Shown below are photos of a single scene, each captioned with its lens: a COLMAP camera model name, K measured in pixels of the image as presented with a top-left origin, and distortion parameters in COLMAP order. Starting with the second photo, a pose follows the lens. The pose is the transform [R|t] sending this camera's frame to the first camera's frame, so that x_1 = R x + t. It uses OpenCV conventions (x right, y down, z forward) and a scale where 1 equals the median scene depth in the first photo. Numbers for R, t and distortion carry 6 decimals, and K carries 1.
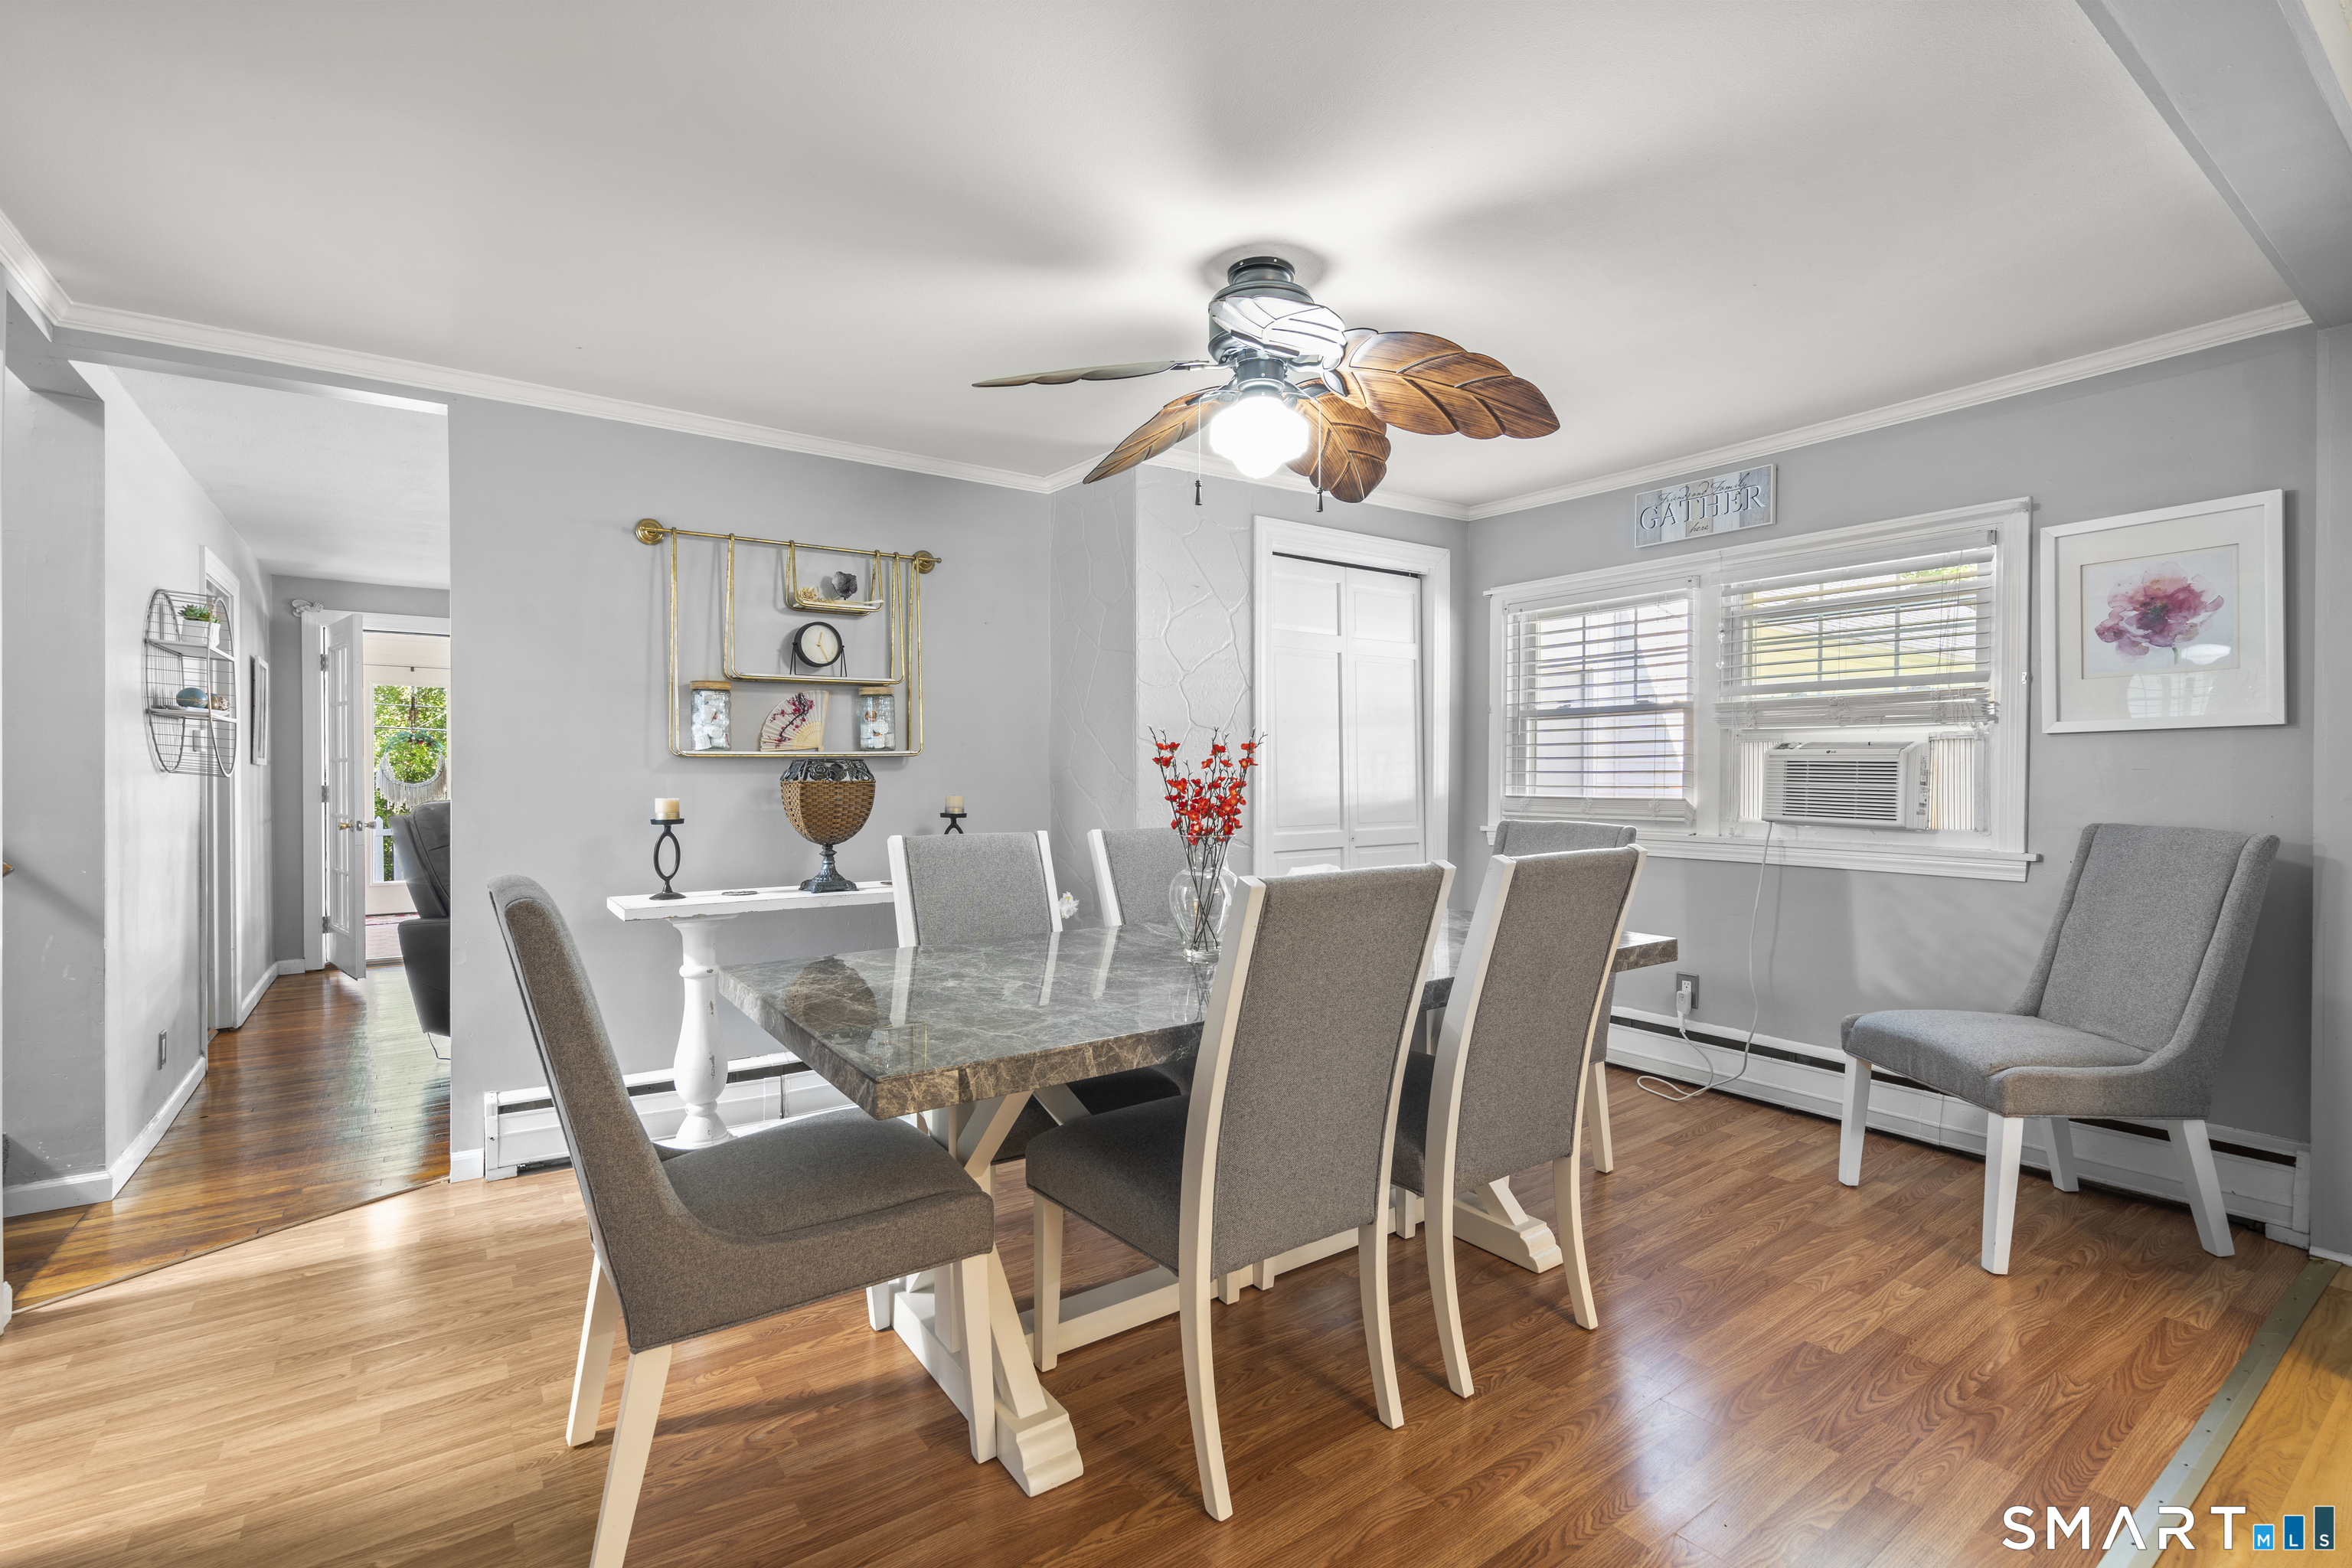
lens RADIAL K [[1058.2, 0, 1182.8], [0, 1058.2, 784.2], [0, 0, 1]] dist [-0.002295, 0.000629]
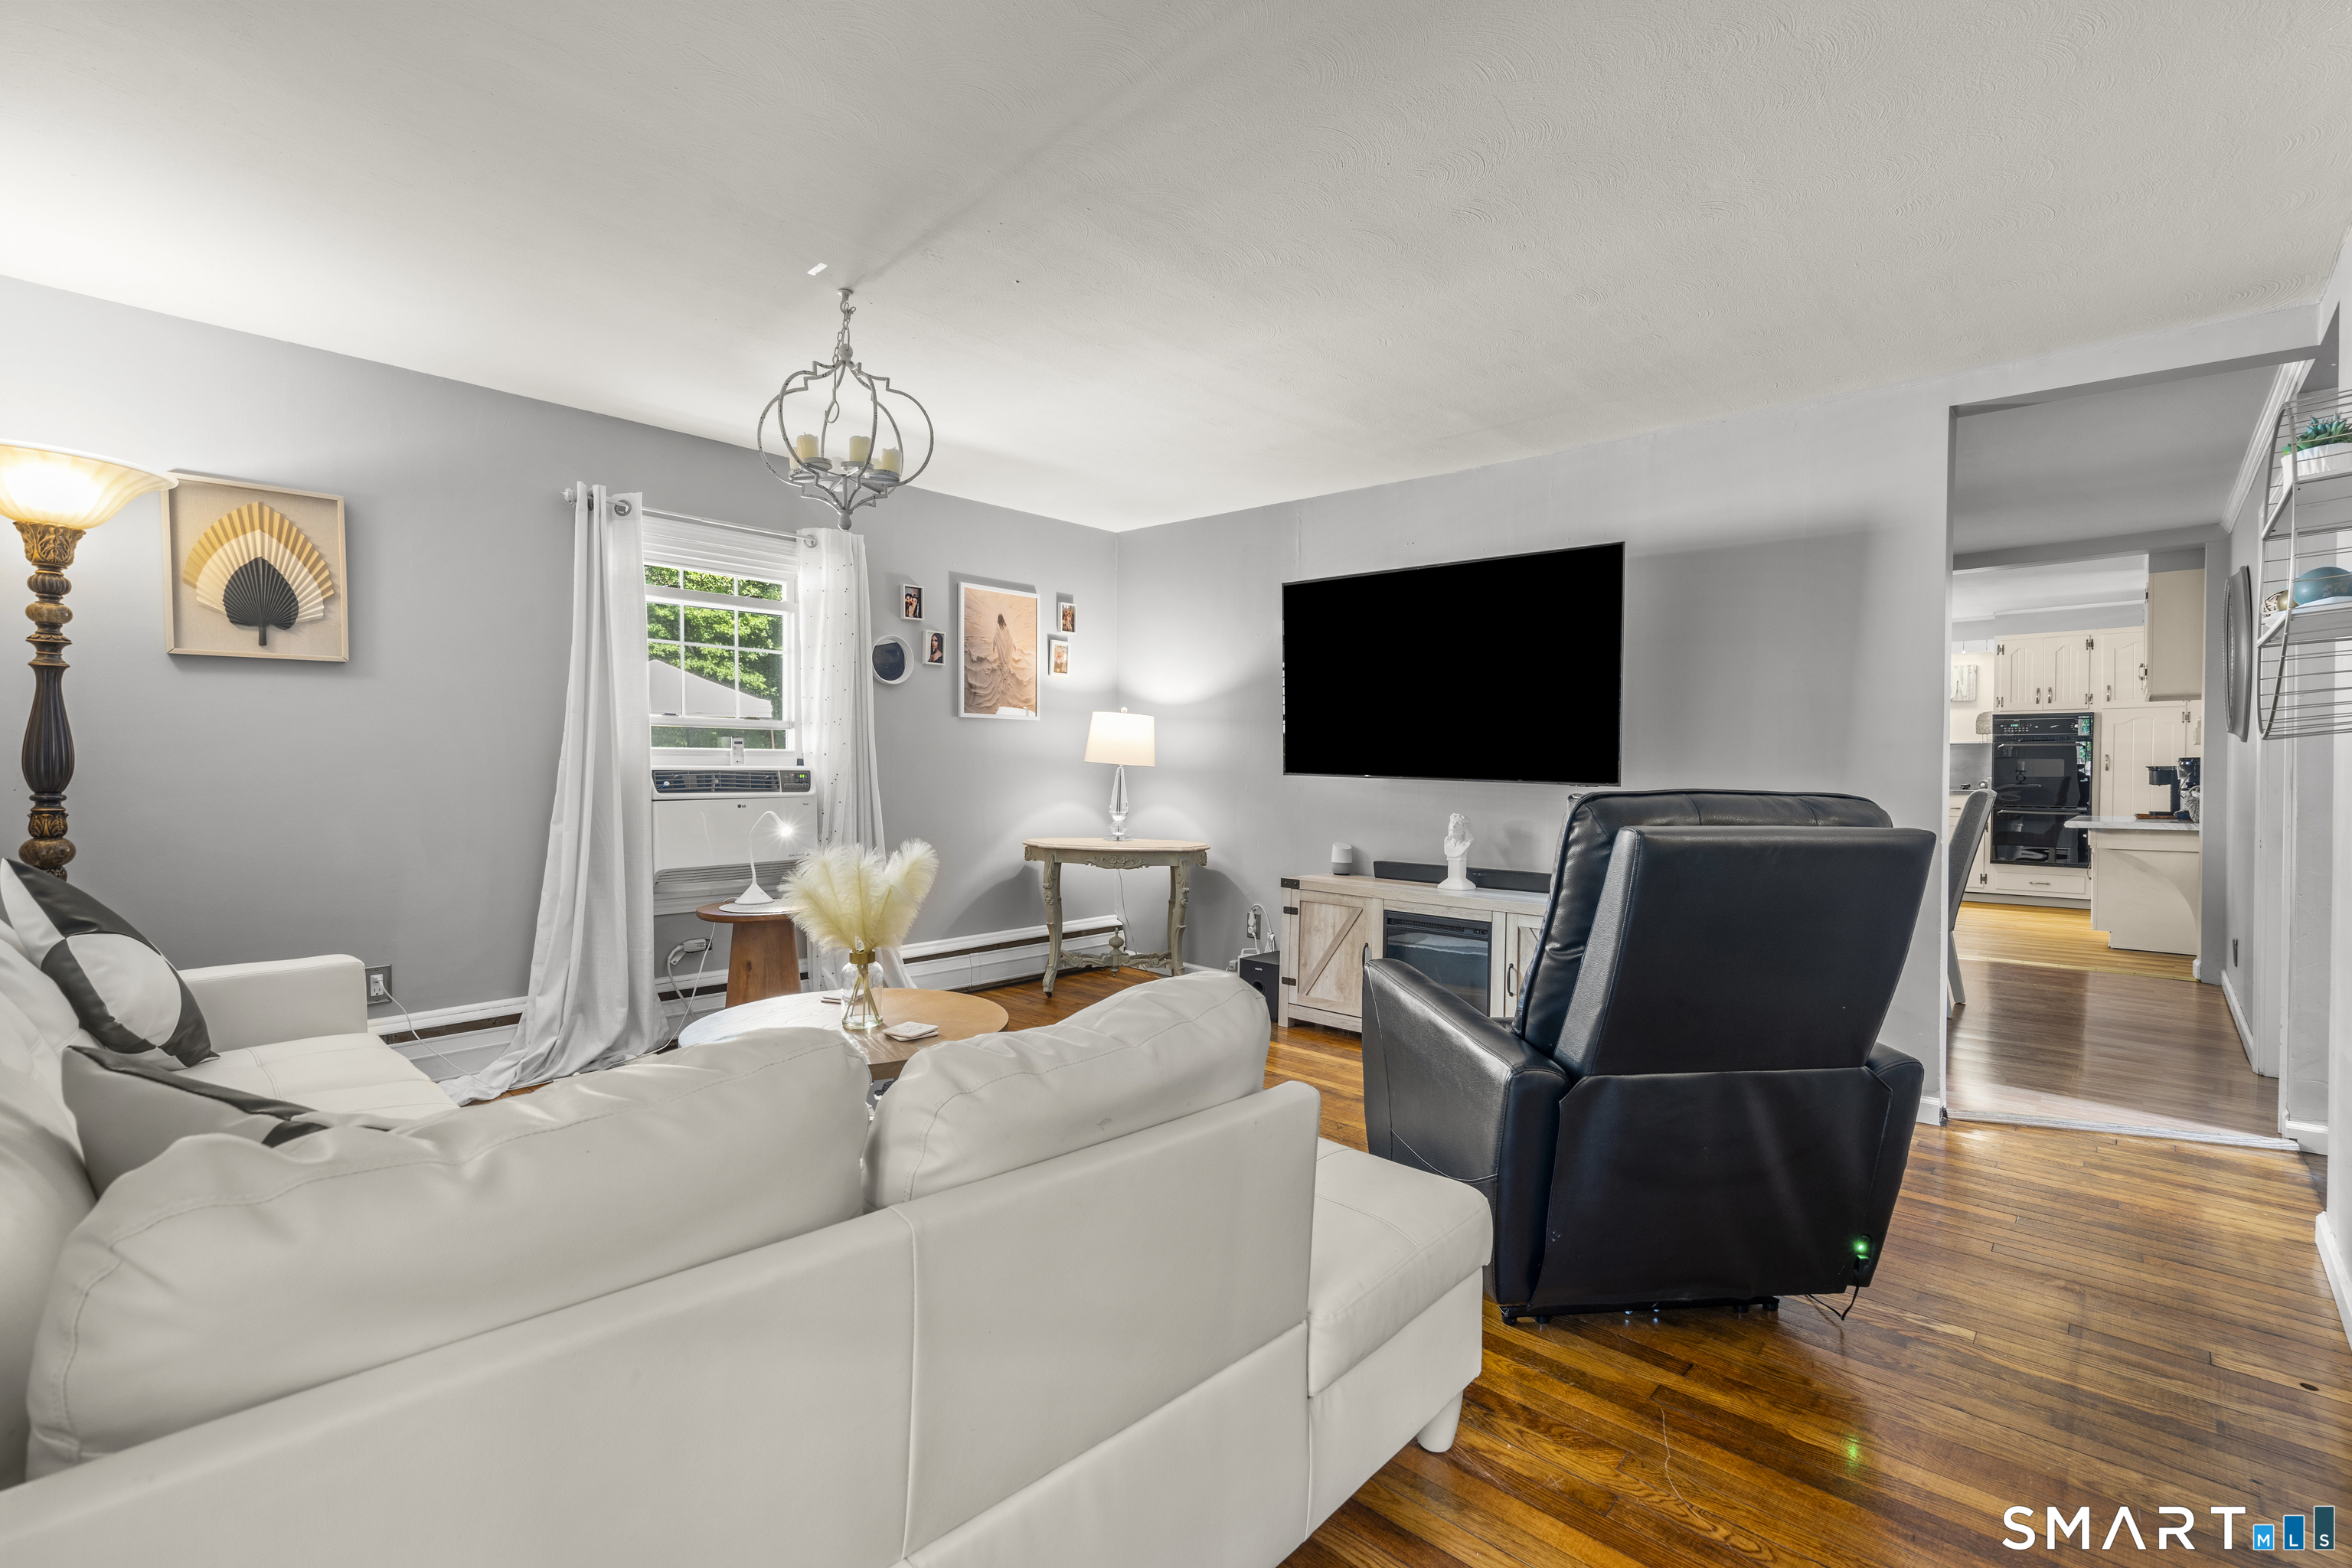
lens RADIAL K [[1058.2, 0, 1182.8], [0, 1058.2, 784.2], [0, 0, 1]] dist [-0.002295, 0.000629]
pose [[-0.213858, -0.019210, 0.976676, -1.448832], [0.004048, 0.999781, 0.020551, 0.005772], [-0.976856, 0.008349, -0.213733, 1.824343]]
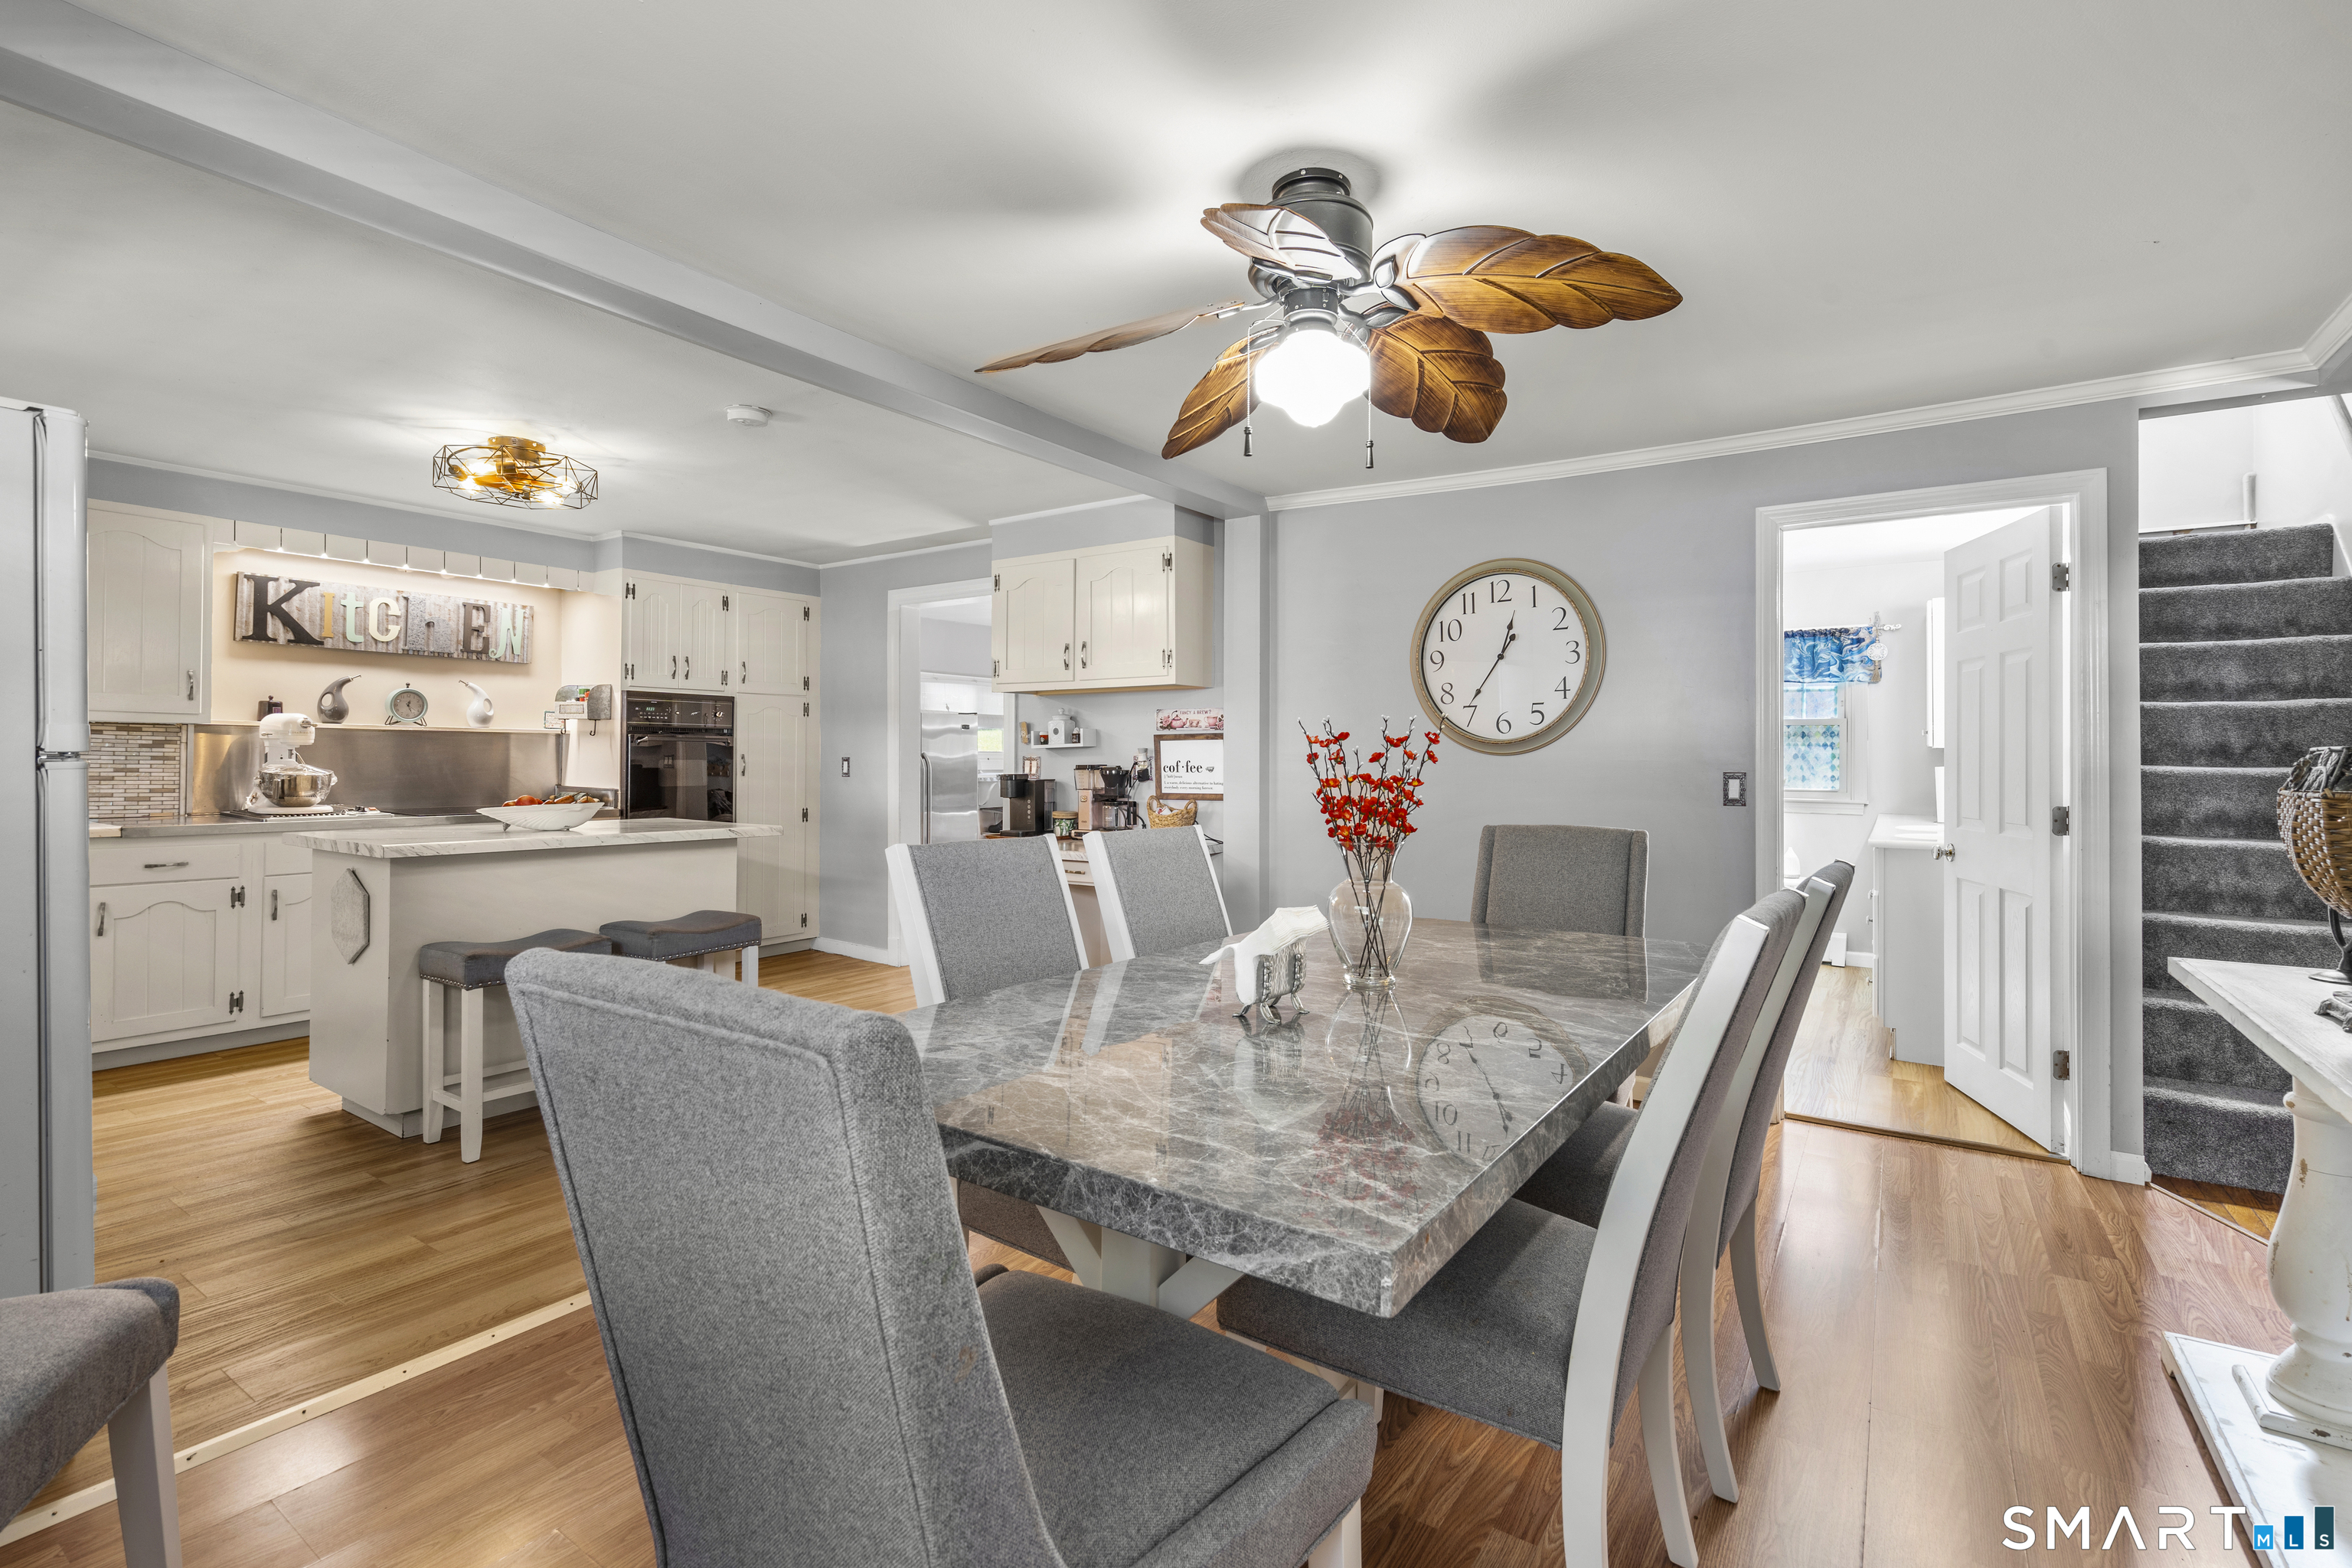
lens RADIAL K [[1080.4, 0, 1178.6], [0, 1080.4, 755.4], [0, 0, 1]] dist [-0.001201, 0.000232]
pose [[-0.939926, -0.008169, -0.341281, 0.325014], [-0.009808, 0.999947, 0.003077, -0.014034], [0.341238, 0.006240, -0.939956, 1.251489]]
